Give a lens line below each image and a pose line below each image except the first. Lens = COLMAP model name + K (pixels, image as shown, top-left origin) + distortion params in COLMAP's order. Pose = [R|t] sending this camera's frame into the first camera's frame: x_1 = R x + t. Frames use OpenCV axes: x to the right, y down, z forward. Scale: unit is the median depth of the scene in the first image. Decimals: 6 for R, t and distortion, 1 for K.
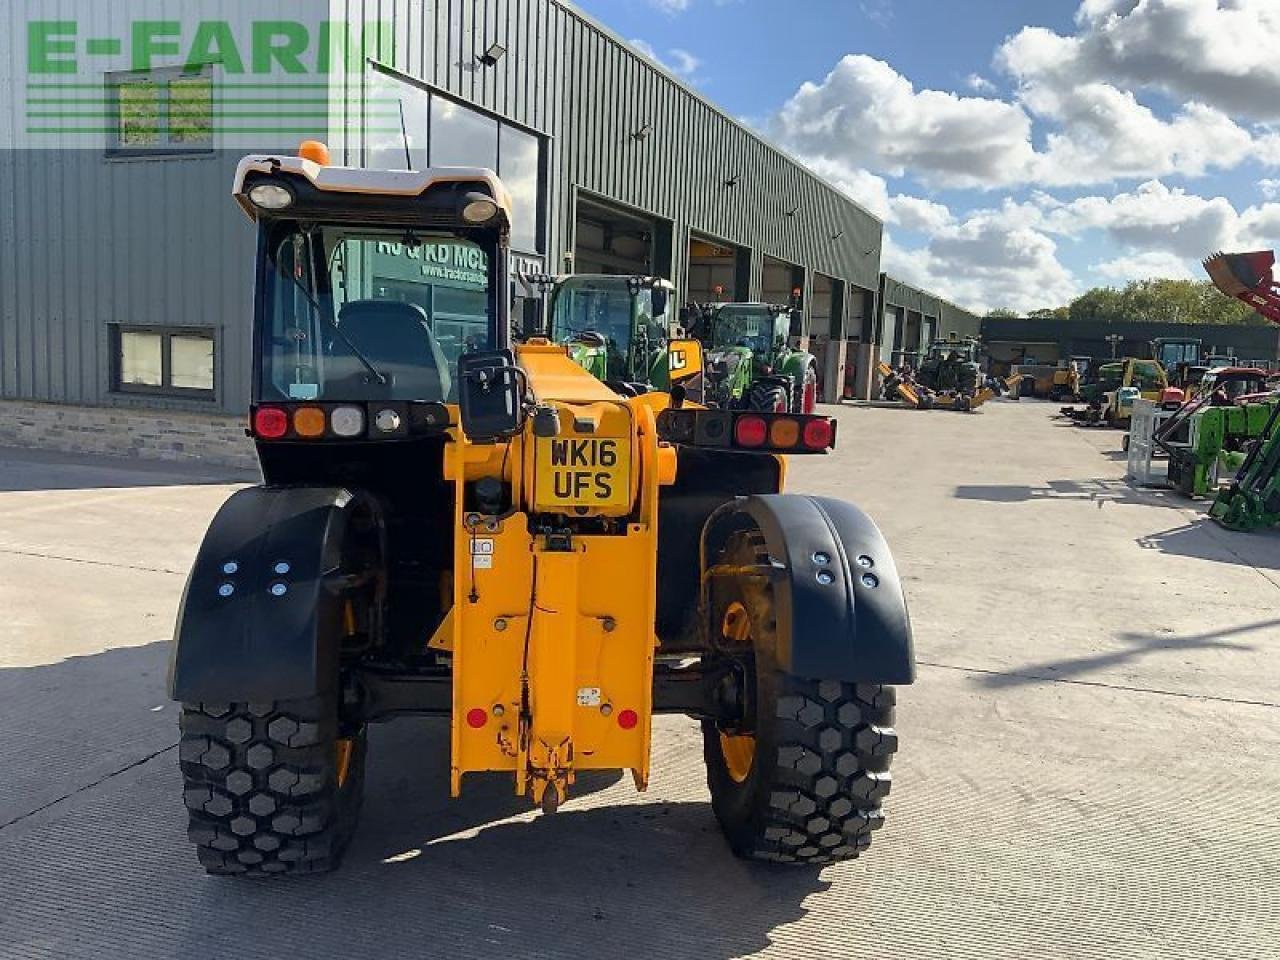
lens RADIAL K [[1056.6, 0, 640.0], [0, 1056.6, 480.0], [0, 0, 1]] dist [0.110379, -0.215608]
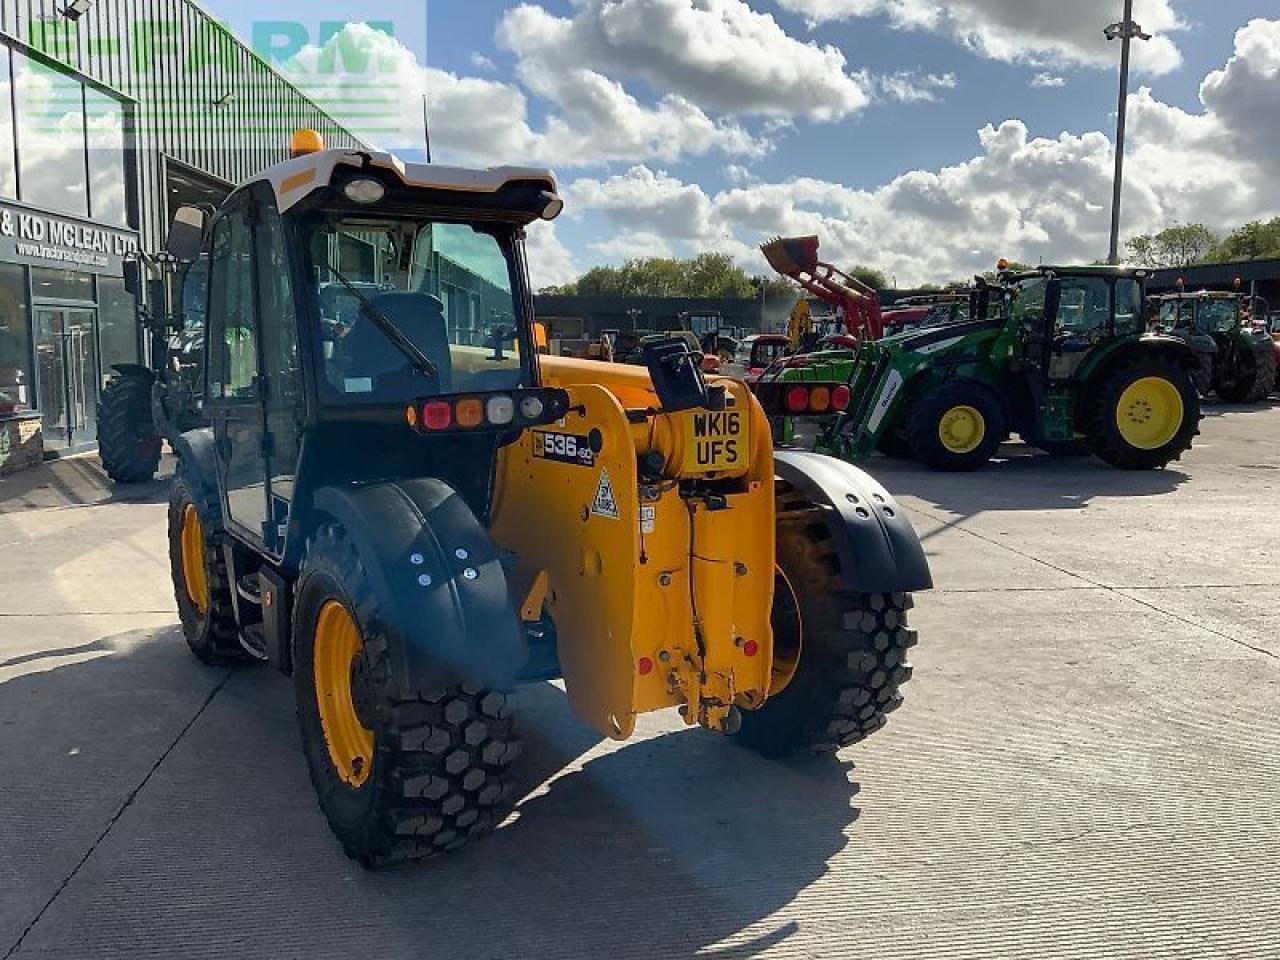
lens RADIAL K [[1084.1, 0, 638.6], [0, 1084.1, 488.1], [0, 0, 1]] dist [0.093415, -0.218897]
pose [[0.899308, -0.090014, 0.427953, -0.140867], [0.079377, 0.995931, 0.042677, -0.002970], [-0.430053, -0.004410, 0.902793, -0.007591]]
